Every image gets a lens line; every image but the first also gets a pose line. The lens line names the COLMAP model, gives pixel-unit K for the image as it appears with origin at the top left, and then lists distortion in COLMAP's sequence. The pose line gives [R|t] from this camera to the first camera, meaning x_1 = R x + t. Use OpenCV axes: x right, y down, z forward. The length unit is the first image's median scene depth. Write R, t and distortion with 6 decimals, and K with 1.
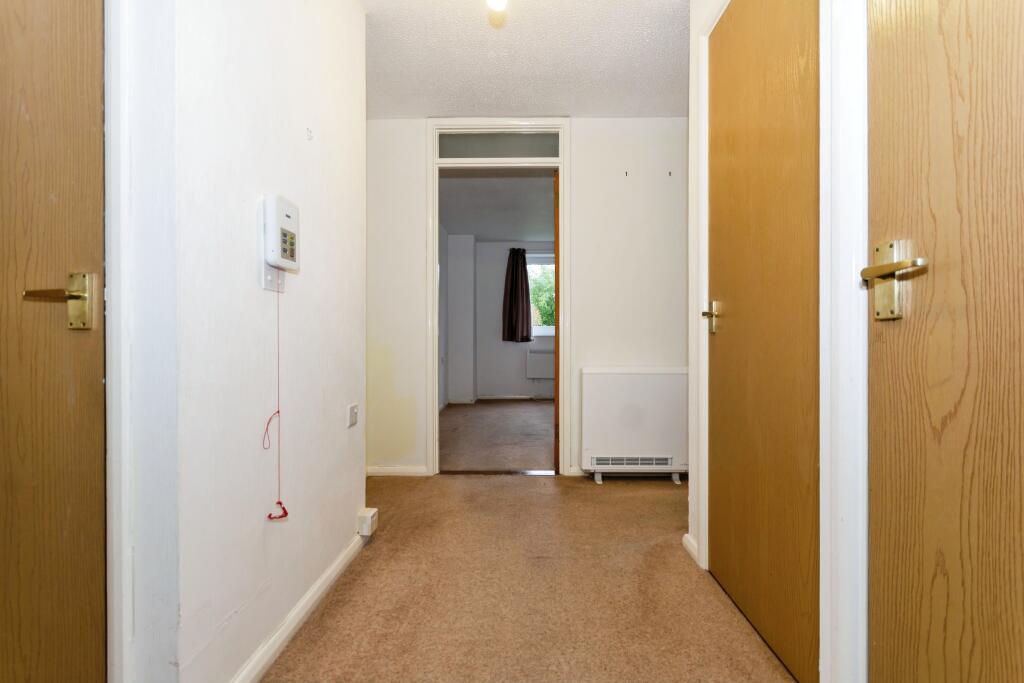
lens RADIAL K [[450.5, 0, 513.4], [0, 450.5, 342.0], [0, 0, 1]] dist [-0.002443, 0.000030]
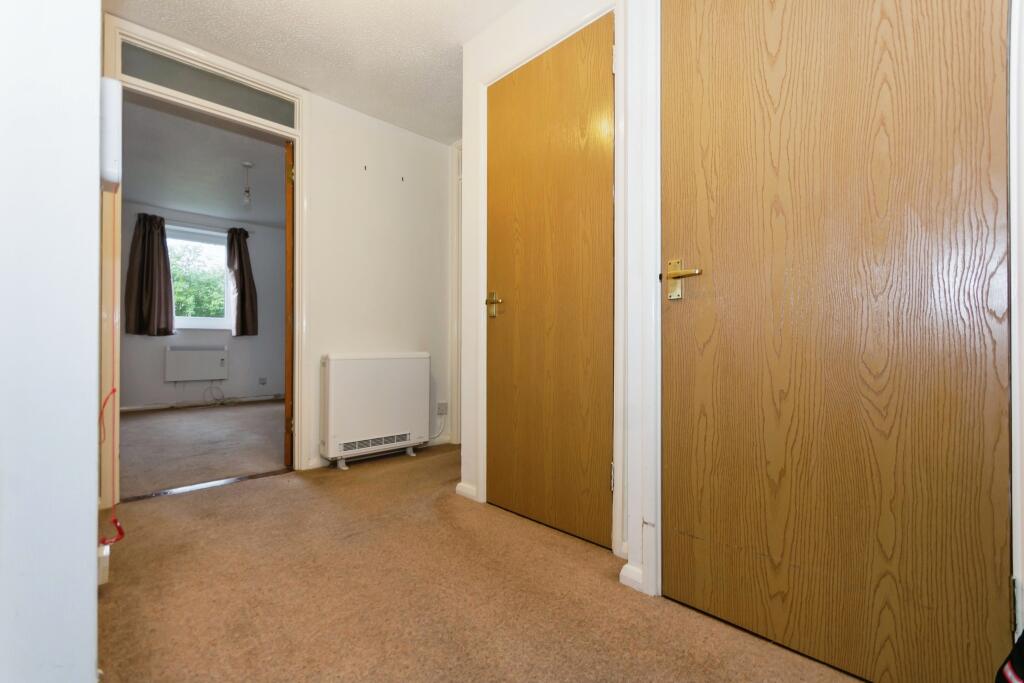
lens RADIAL K [[450.5, 0, 518.3], [0, 450.5, 343.2], [0, 0, 1]] dist [-0.002443, 0.000030]
pose [[0.694671, 0.003884, 0.719317, -0.312508], [-0.001394, 0.999991, -0.004054, 0.044245], [-0.719326, 0.001814, 0.694670, 0.032232]]
